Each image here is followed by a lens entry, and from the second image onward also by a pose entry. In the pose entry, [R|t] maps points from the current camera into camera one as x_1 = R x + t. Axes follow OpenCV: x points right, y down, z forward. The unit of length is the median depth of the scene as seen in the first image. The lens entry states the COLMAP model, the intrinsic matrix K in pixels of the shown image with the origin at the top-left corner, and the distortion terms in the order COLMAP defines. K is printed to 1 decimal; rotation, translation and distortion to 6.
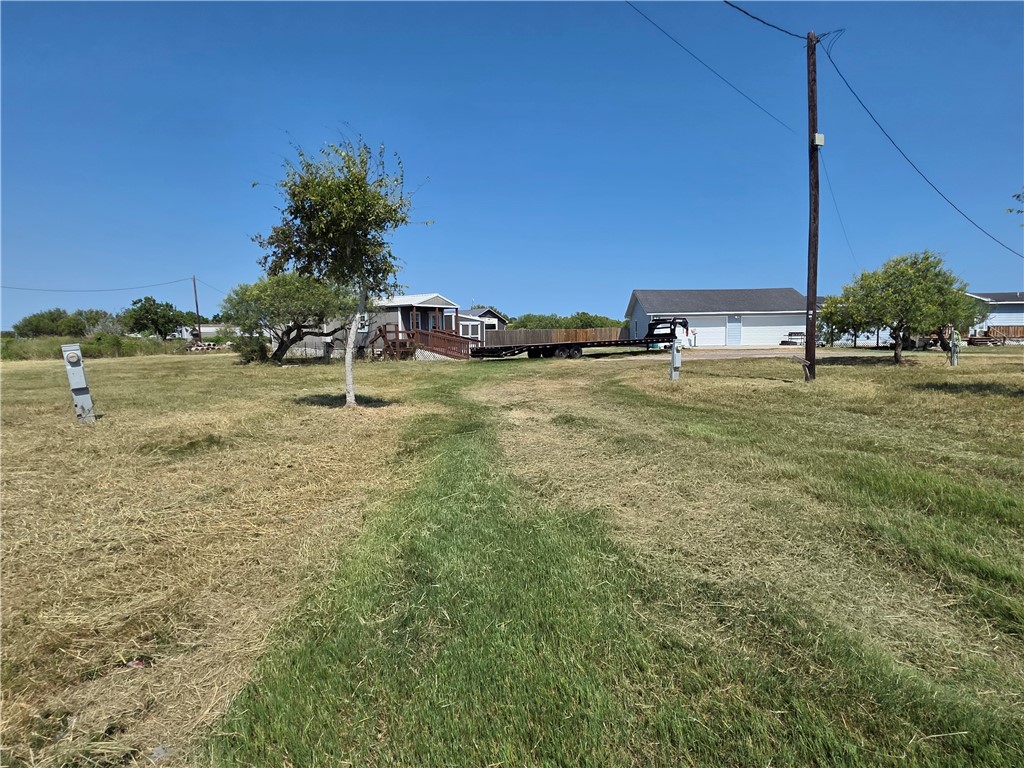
lens RADIAL K [[544.9, 0, 512.0], [0, 544.9, 384.0], [0, 0, 1]] dist [0.008199, 0.000136]
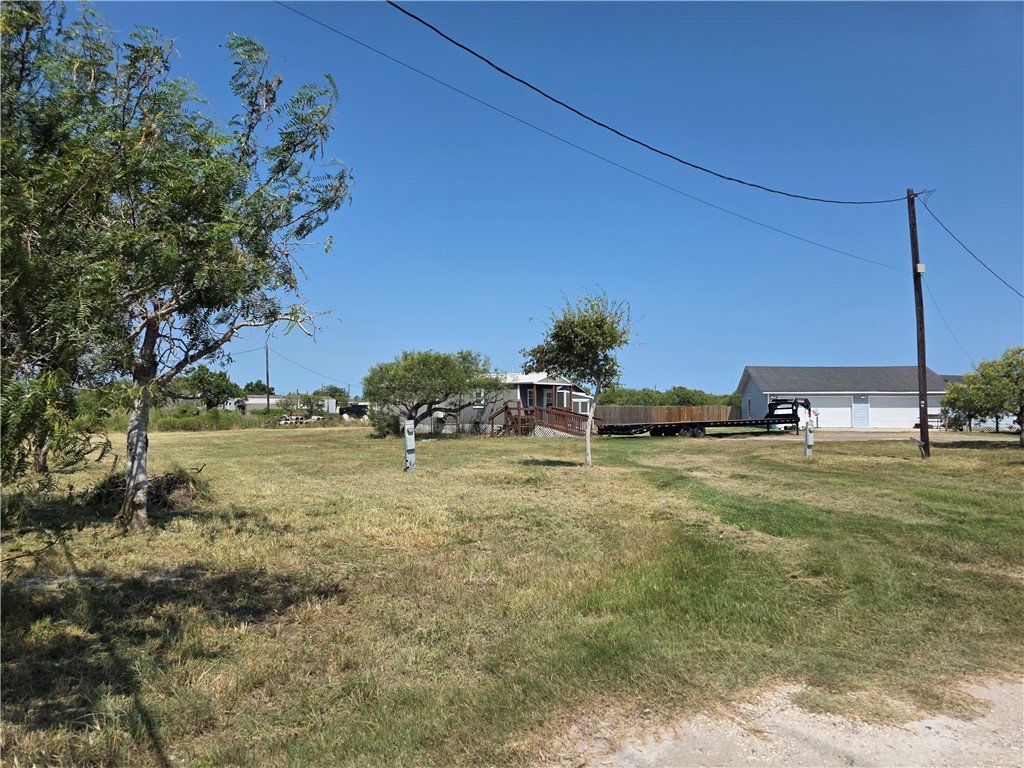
lens RADIAL K [[683.0, 0, 522.6], [0, 683.0, 381.7], [0, 0, 1]] dist [0.059584, -0.049563]
pose [[0.997293, 0.010492, -0.072776, -0.107943], [-0.019825, 0.991481, -0.128738, 0.018803], [0.070806, 0.129832, 0.989005, -0.276821]]
